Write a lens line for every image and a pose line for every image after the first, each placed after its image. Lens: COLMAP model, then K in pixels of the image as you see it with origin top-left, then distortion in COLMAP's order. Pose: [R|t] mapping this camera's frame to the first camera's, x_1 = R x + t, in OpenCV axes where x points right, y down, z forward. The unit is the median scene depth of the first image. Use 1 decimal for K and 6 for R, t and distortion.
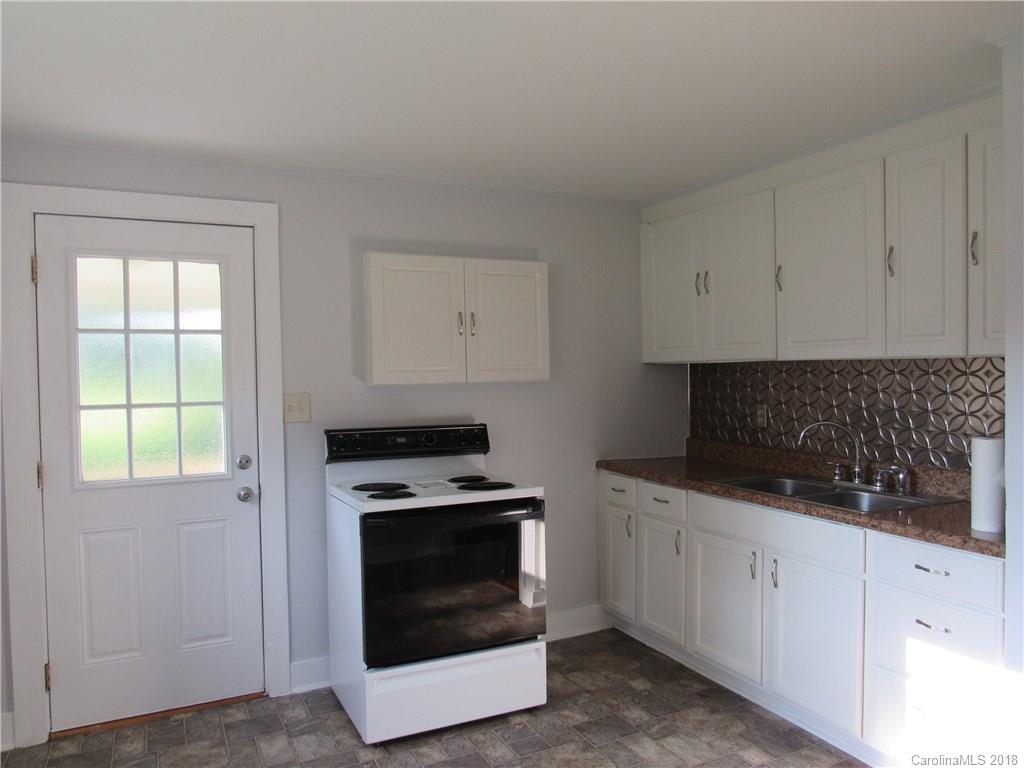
lens RADIAL K [[730.3, 0, 513.4], [0, 730.3, 388.8], [0, 0, 1]] dist [-0.031382, 0.007394]
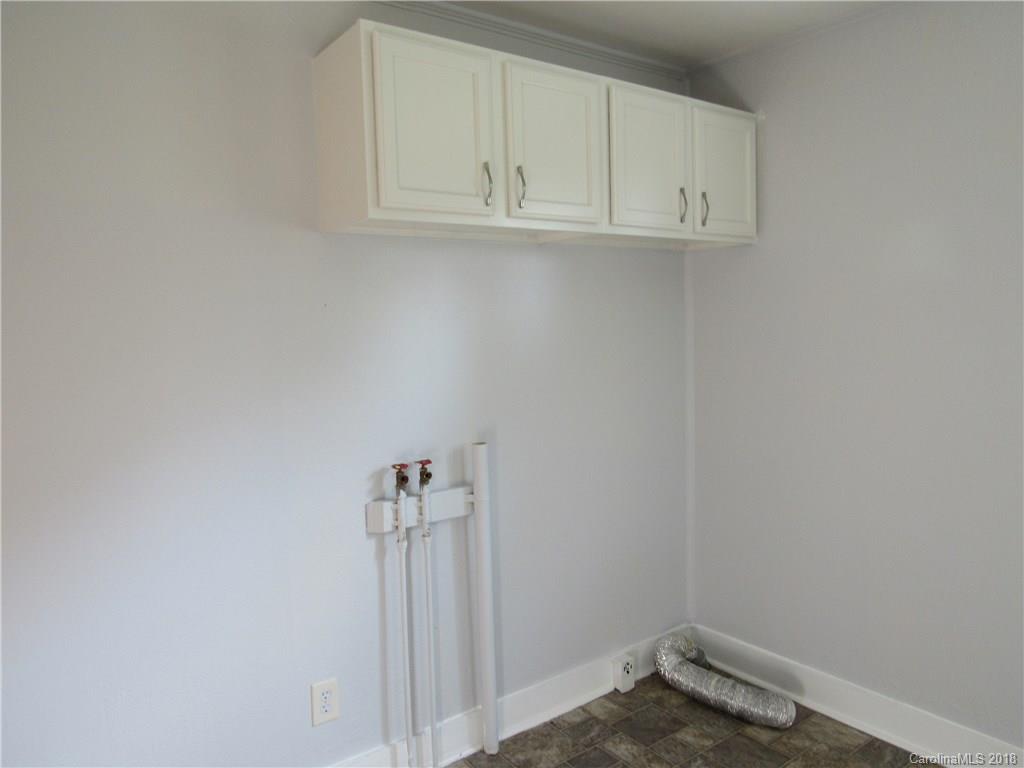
lens RADIAL K [[730.3, 0, 512.0], [0, 730.3, 383.4], [0, 0, 1]] dist [-0.031382, 0.007394]
pose [[-0.984394, 0.049763, -0.168794, 0.375386], [0.031374, 0.993446, 0.109910, -0.038193], [0.173158, 0.102899, -0.979504, 1.602404]]
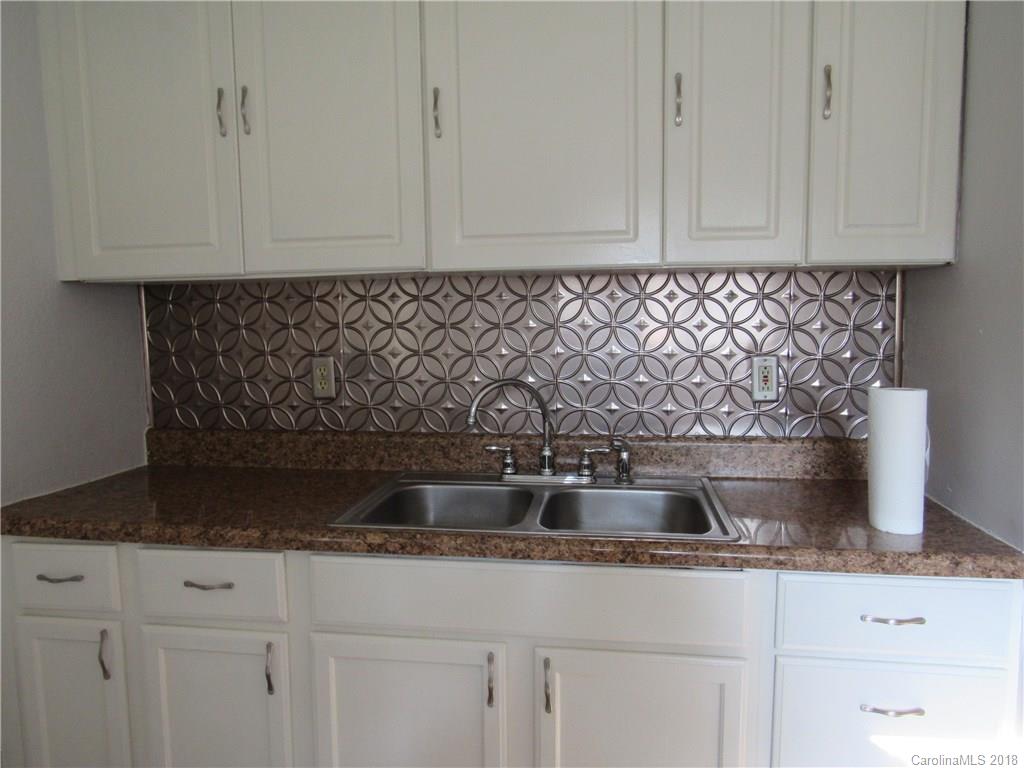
lens RADIAL K [[730.3, 0, 509.7], [0, 730.3, 386.7], [0, 0, 1]] dist [-0.031382, 0.007394]
pose [[0.569994, -0.080051, 0.817740, -0.046689], [0.028419, 0.996568, 0.077748, 0.005268], [-0.821157, -0.021076, 0.570313, 0.655737]]
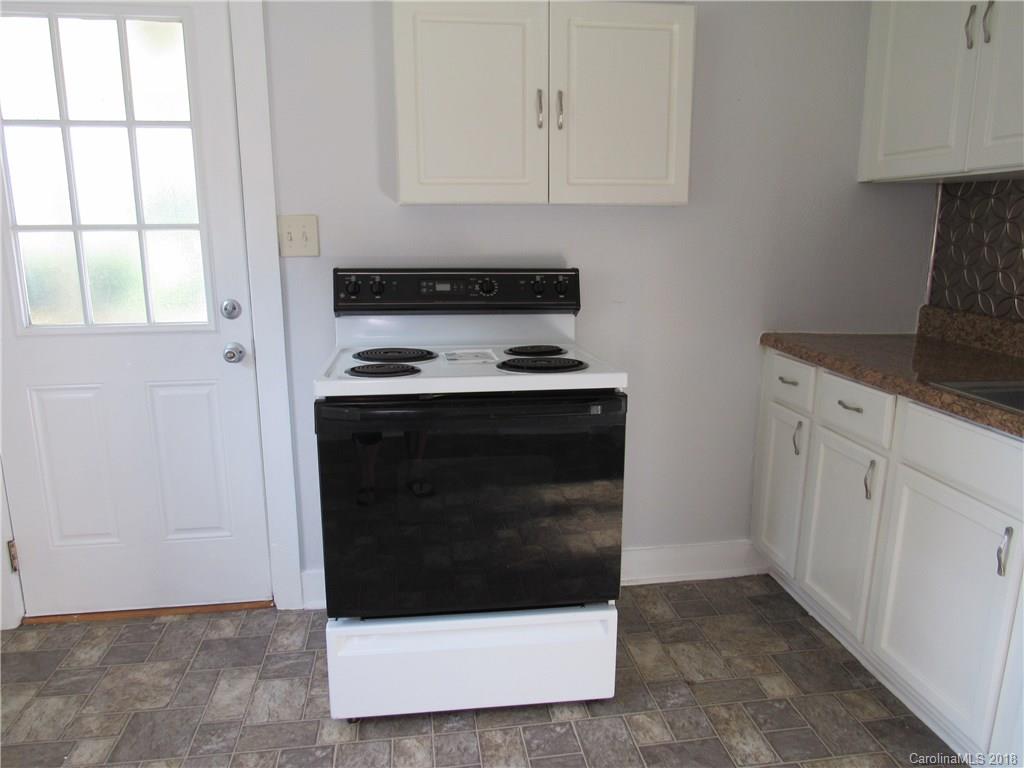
lens RADIAL K [[730.3, 0, 511.4], [0, 730.3, 387.1], [0, 0, 1]] dist [-0.031382, 0.007394]
pose [[0.948986, 0.081394, -0.304631, 0.128328], [-0.020471, 0.979975, 0.198068, 0.026378], [0.314652, -0.181728, 0.931648, 0.386899]]
